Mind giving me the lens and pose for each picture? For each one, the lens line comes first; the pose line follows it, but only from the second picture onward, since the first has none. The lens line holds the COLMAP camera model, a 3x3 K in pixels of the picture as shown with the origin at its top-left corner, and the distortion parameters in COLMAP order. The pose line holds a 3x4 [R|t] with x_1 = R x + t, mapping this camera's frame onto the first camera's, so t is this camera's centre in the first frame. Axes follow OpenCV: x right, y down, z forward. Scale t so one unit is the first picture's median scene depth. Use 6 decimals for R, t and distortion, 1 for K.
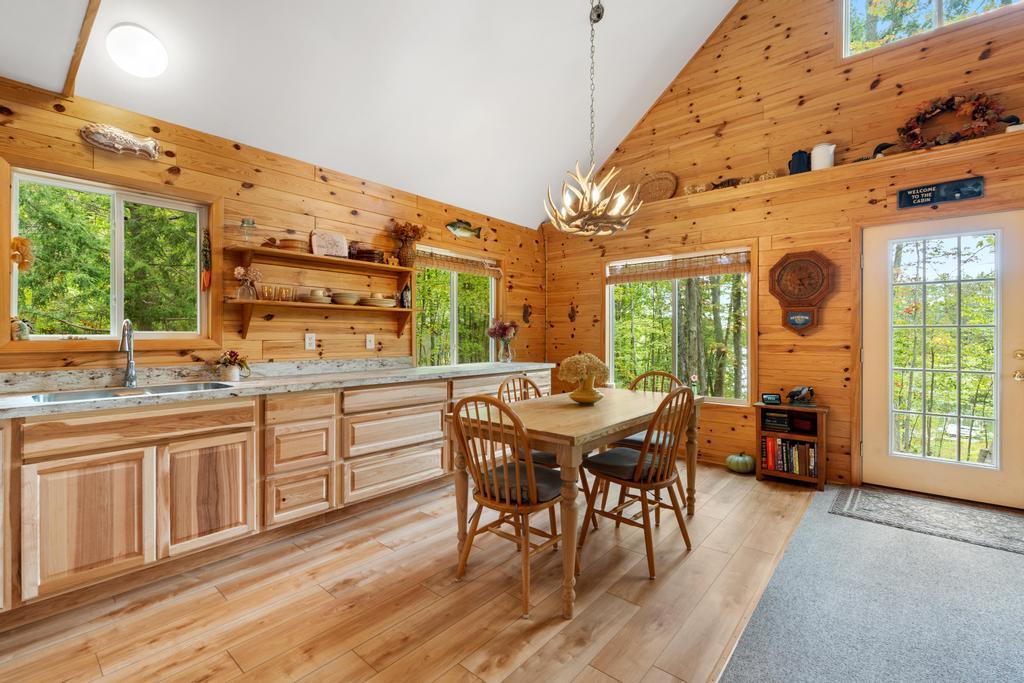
lens RADIAL K [[455.3, 0, 515.0], [0, 455.3, 330.7], [0, 0, 1]] dist [-0.000815, -0.001033]
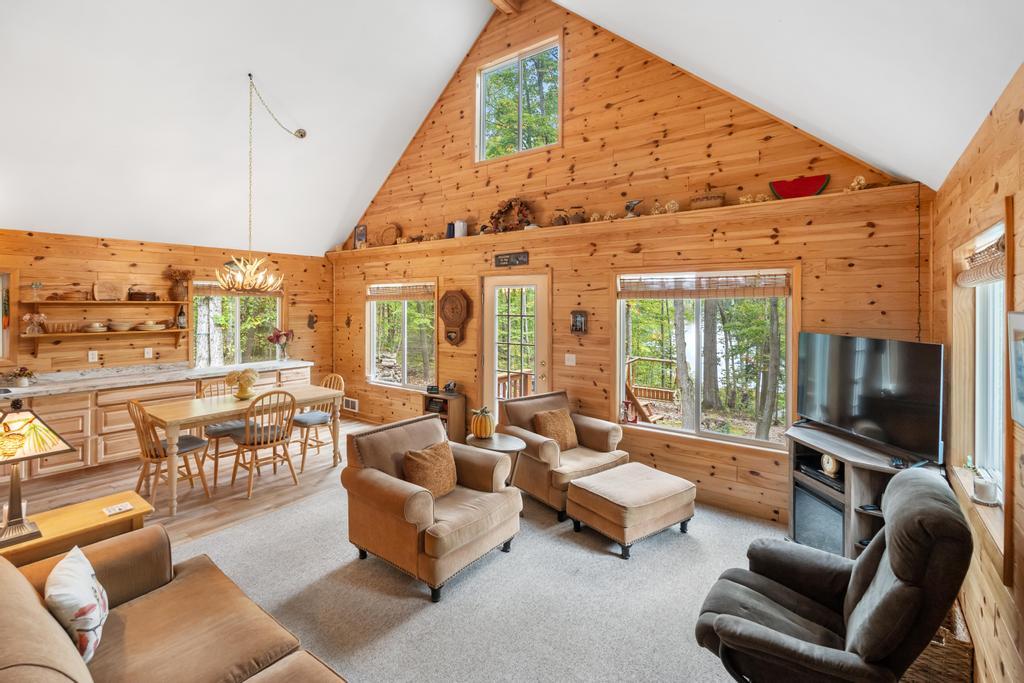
lens RADIAL K [[455.3, 0, 494.3], [0, 455.3, 301.3], [0, 0, 1]] dist [-0.000815, -0.001033]
pose [[0.998431, 0.000721, 0.055990, 0.725954], [-0.000648, 0.999999, -0.001331, -0.144467], [-0.055991, 0.001292, 0.998430, -0.522163]]
